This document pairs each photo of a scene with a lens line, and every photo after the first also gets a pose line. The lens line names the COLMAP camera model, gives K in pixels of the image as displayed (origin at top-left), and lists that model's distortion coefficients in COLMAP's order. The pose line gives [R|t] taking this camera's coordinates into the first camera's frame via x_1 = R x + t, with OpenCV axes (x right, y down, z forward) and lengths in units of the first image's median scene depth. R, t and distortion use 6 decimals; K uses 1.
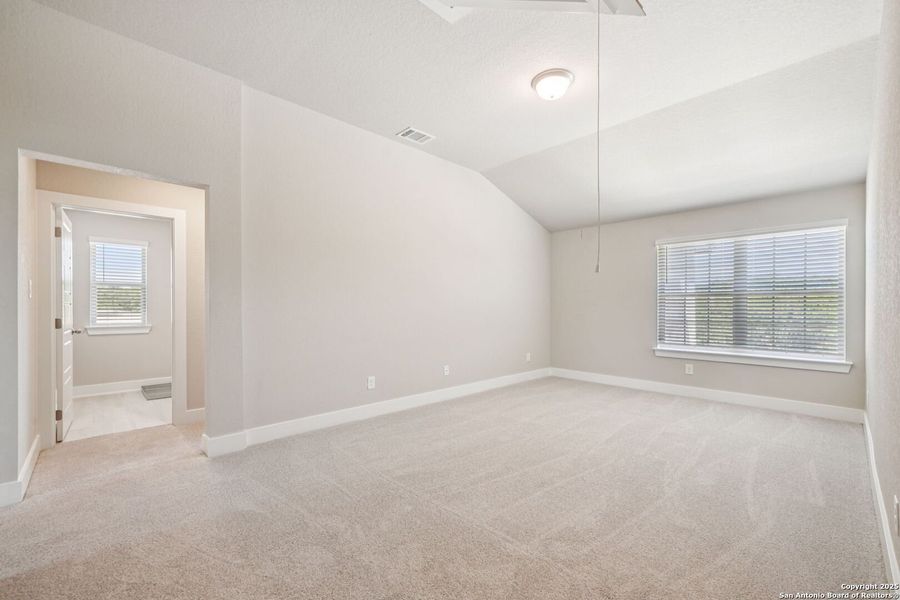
lens RADIAL K [[376.3, 0, 450.8], [0, 376.3, 306.6], [0, 0, 1]] dist [0.001216, 0.000189]
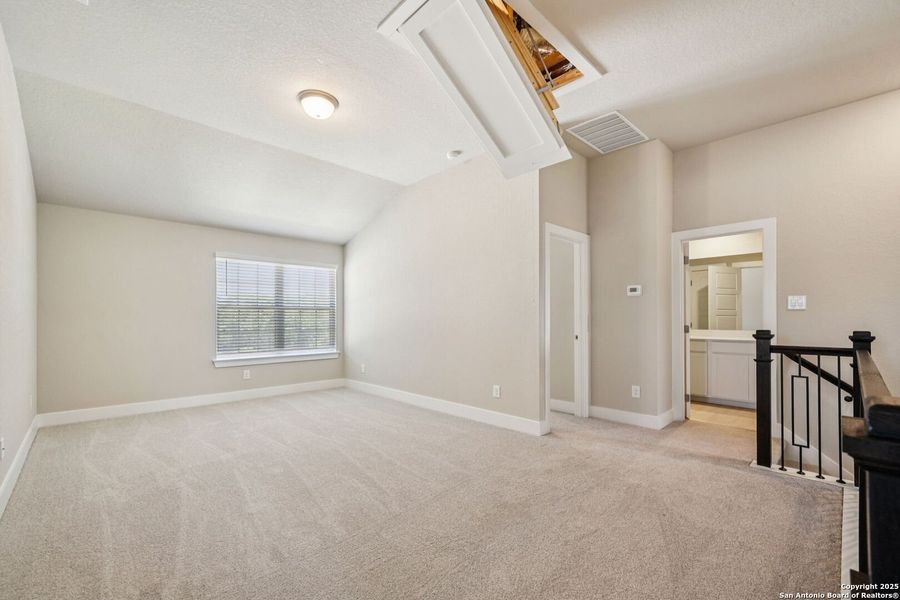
lens RADIAL K [[378.0, 0, 450.1], [0, 378.0, 315.9], [0, 0, 1]] dist [0.000153, 0.000015]
pose [[-0.002970, 0.004630, 0.999985, -0.611245], [0.002381, 0.999986, -0.004623, -0.000273], [-0.999993, 0.002367, -0.002981, 0.504121]]
